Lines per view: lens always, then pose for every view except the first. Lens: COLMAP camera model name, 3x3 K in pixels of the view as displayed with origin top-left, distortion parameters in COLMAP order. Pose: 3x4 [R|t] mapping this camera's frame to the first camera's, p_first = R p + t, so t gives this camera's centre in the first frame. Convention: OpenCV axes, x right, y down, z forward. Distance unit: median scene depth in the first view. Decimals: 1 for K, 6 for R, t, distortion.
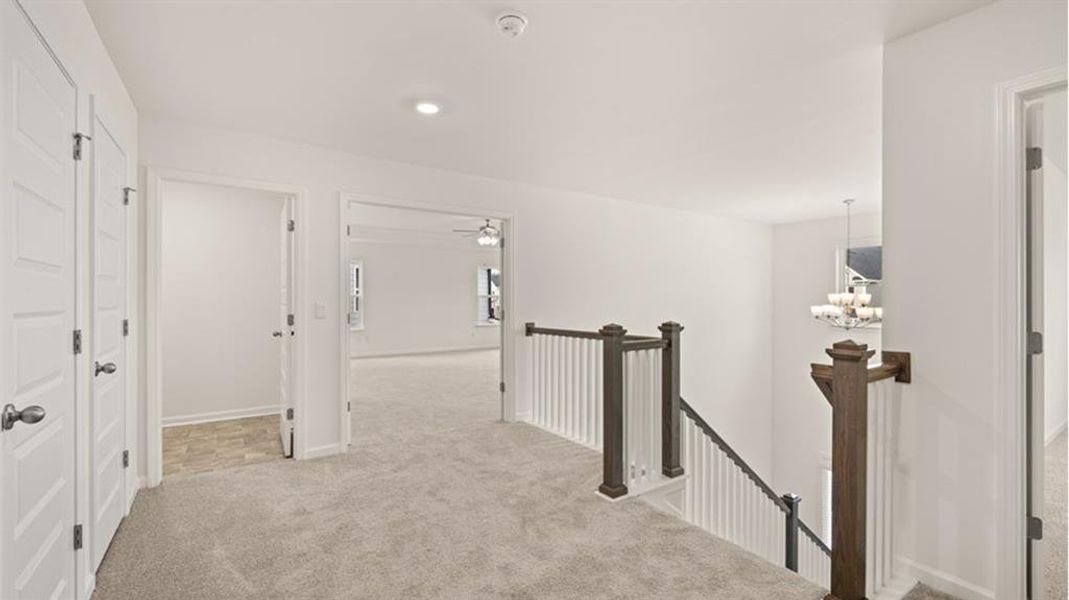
lens RADIAL K [[450.3, 0, 529.7], [0, 450.3, 298.9], [0, 0, 1]] dist [-0.001605, -0.000632]
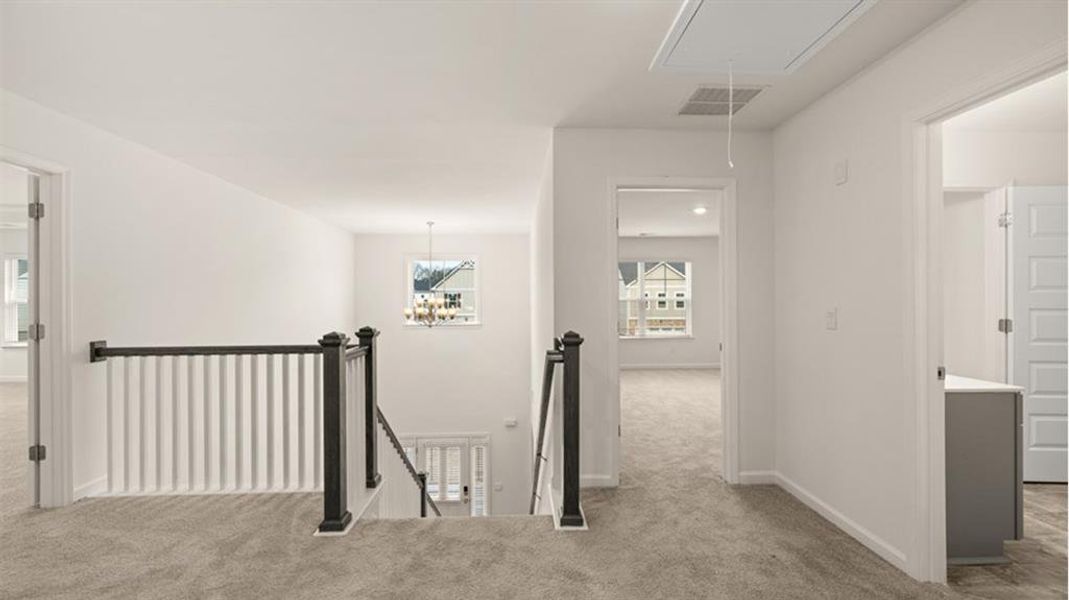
lens RADIAL K [[450.3, 0, 529.7], [0, 450.3, 298.9], [0, 0, 1]] dist [-0.001605, -0.000632]
pose [[0.529598, 0.001981, 0.848246, -0.319715], [0.003701, 0.999982, -0.004647, -0.003371], [-0.848241, 0.005601, 0.529581, 0.194453]]
